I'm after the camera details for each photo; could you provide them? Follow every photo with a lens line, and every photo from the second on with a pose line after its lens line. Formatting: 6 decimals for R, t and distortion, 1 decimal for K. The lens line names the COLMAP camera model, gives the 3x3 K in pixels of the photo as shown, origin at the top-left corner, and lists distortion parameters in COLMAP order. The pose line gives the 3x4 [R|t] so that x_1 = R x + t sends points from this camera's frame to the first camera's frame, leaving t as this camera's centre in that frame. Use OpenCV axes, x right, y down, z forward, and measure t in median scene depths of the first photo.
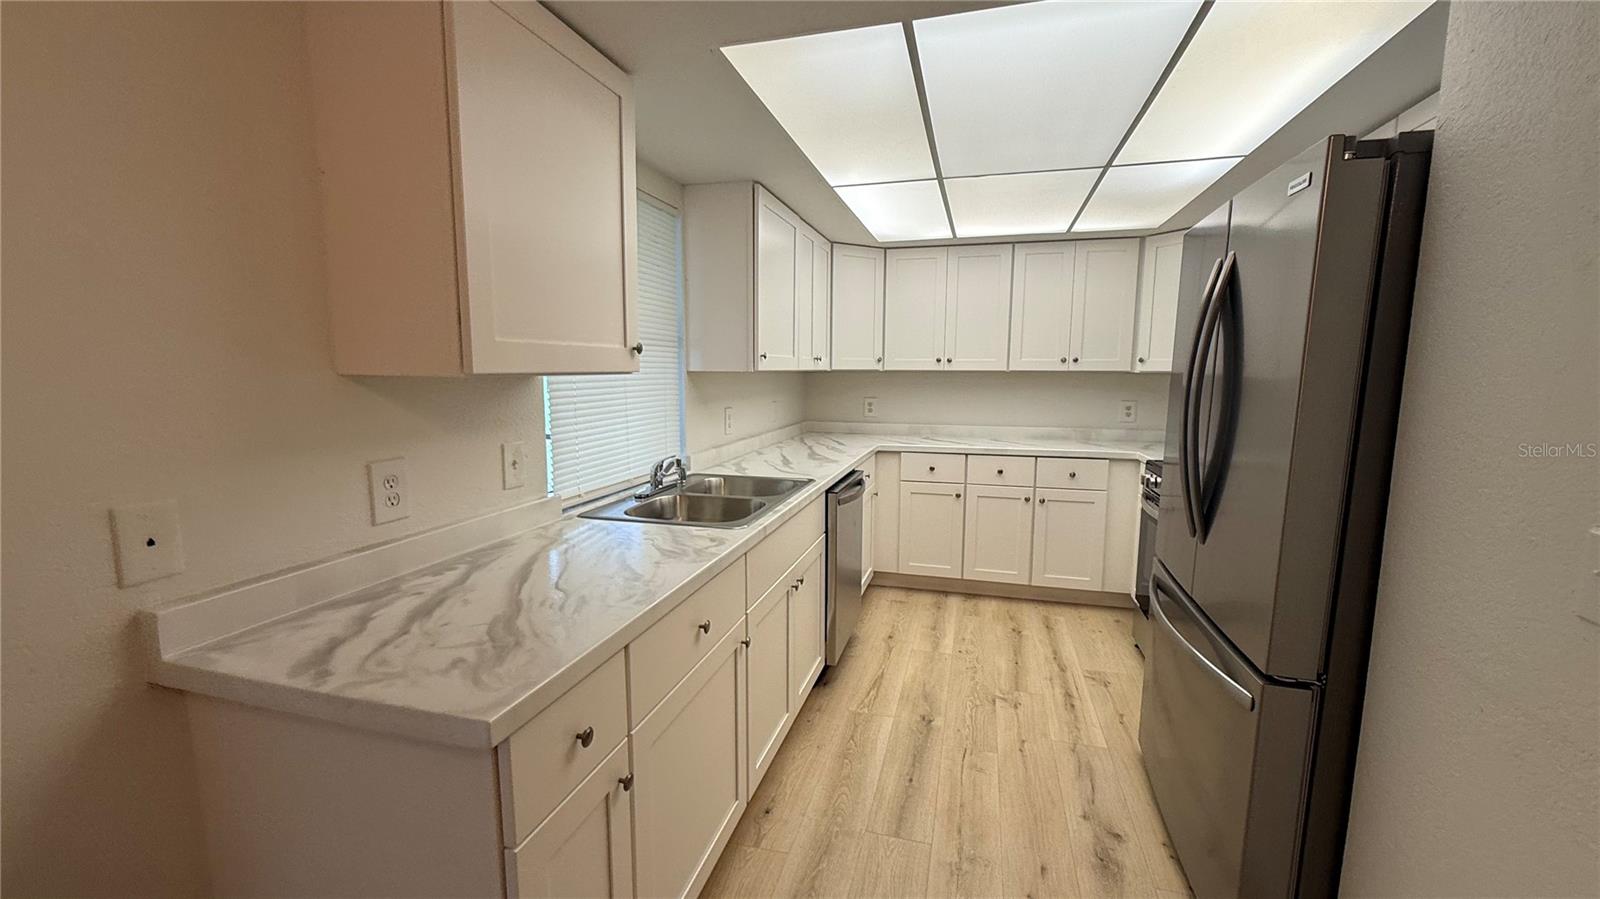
lens RADIAL K [[635.2, 0, 803.8], [0, 635.2, 448.6], [0, 0, 1]] dist [-0.001454, -0.000106]
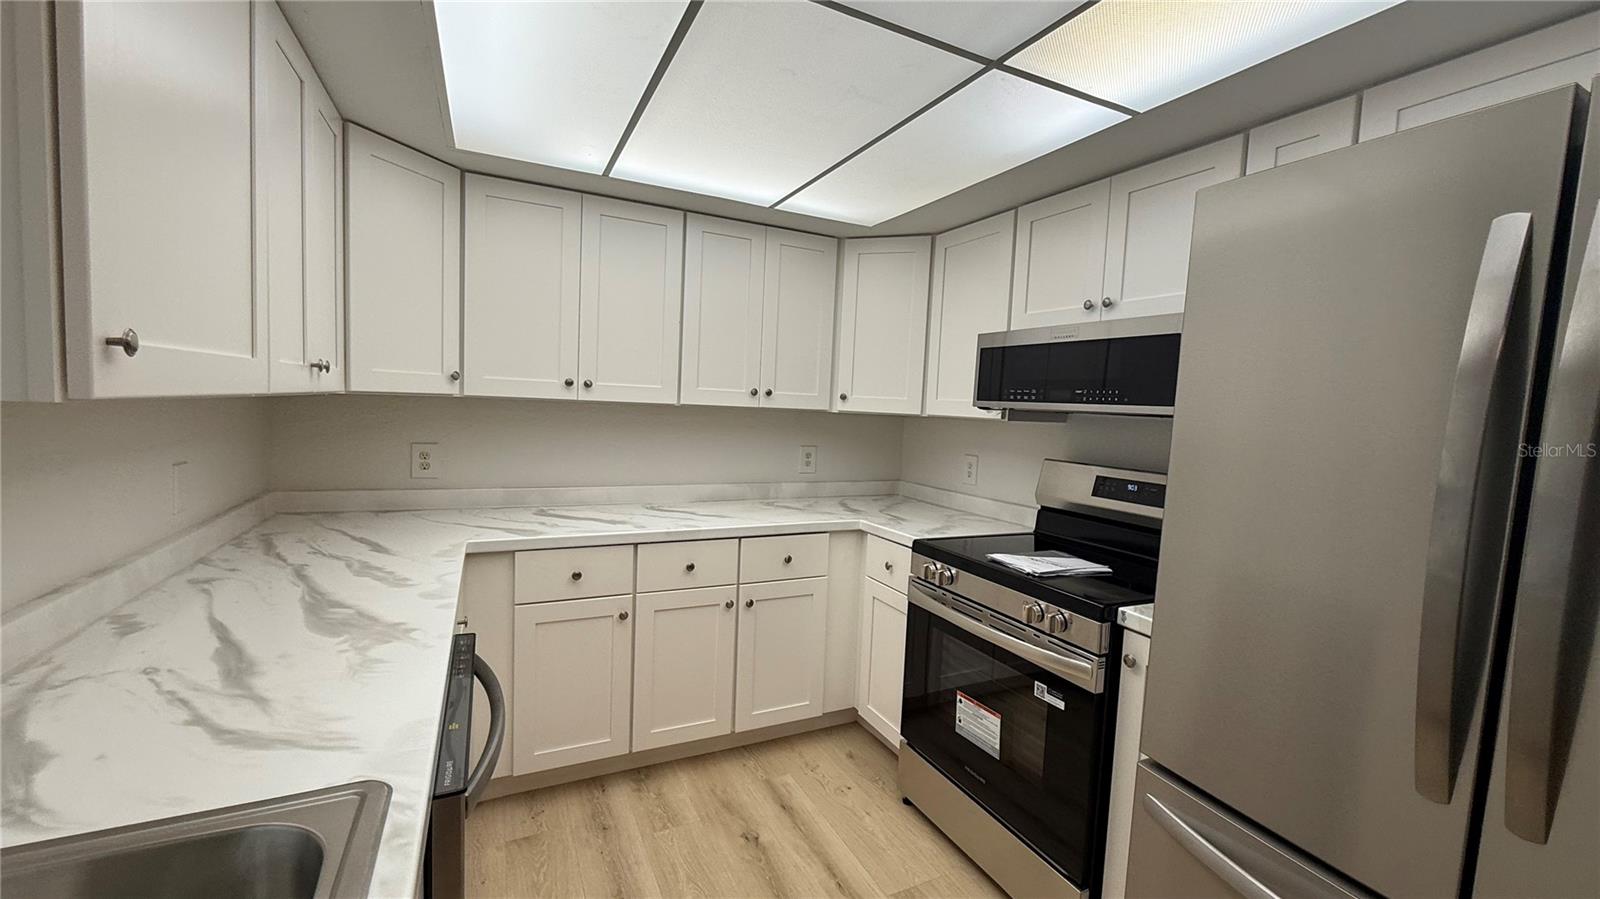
lens RADIAL K [[635.2, 0, 803.8], [0, 635.2, 448.6], [0, 0, 1]] dist [-0.001454, -0.000106]
pose [[0.742159, -0.018345, 0.669973, -0.022795], [0.041743, 0.998950, -0.018888, -0.062017], [-0.668923, 0.041985, 0.742146, 0.449269]]
